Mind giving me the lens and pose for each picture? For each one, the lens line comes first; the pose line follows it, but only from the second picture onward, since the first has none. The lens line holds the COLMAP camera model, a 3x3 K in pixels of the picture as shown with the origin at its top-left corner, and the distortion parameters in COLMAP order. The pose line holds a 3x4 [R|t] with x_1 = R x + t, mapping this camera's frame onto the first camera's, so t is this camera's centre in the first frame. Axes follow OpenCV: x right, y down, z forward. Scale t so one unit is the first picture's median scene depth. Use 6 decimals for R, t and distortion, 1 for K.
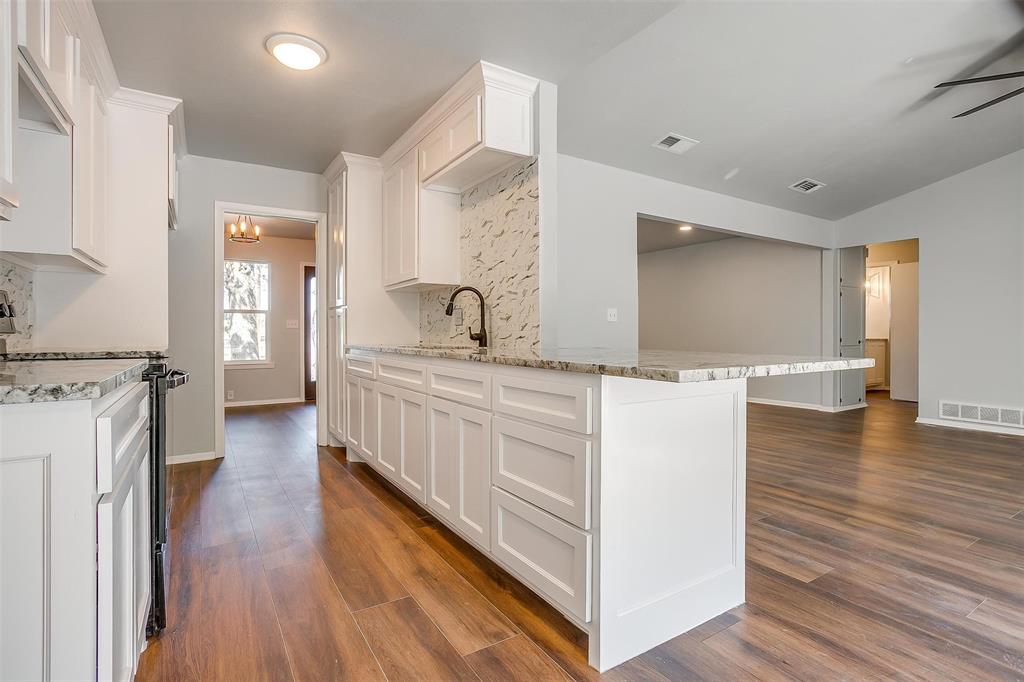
lens RADIAL K [[493.2, 0, 509.9], [0, 493.2, 336.7], [0, 0, 1]] dist [-0.024025, 0.009181]
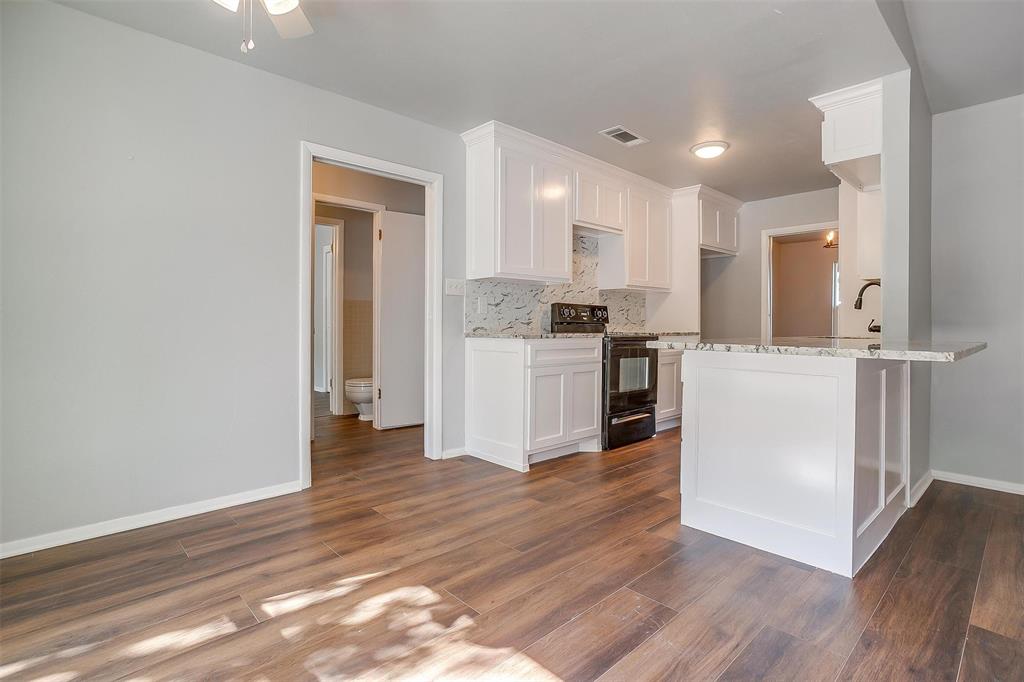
lens RADIAL K [[493.2, 0, 508.4], [0, 493.2, 332.9], [0, 0, 1]] dist [-0.024025, 0.009181]
pose [[0.192530, 0.018233, -0.981122, 0.889019], [-0.017054, 0.999739, 0.015232, 0.006732], [0.981143, 0.013800, 0.192791, 0.041531]]
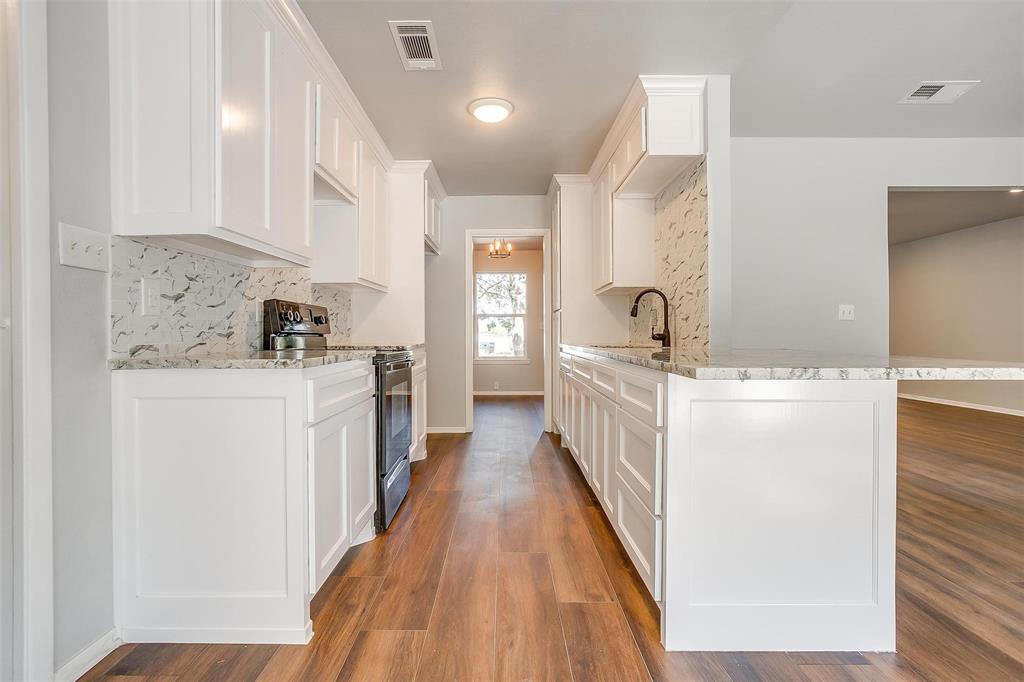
lens RADIAL K [[493.2, 0, 496.6], [0, 493.2, 338.7], [0, 0, 1]] dist [-0.024025, 0.009181]
pose [[0.843388, 0.004410, -0.537287, 0.223220], [-0.003224, 0.999990, 0.003147, 0.001488], [0.537295, -0.000922, 0.843394, -0.051563]]
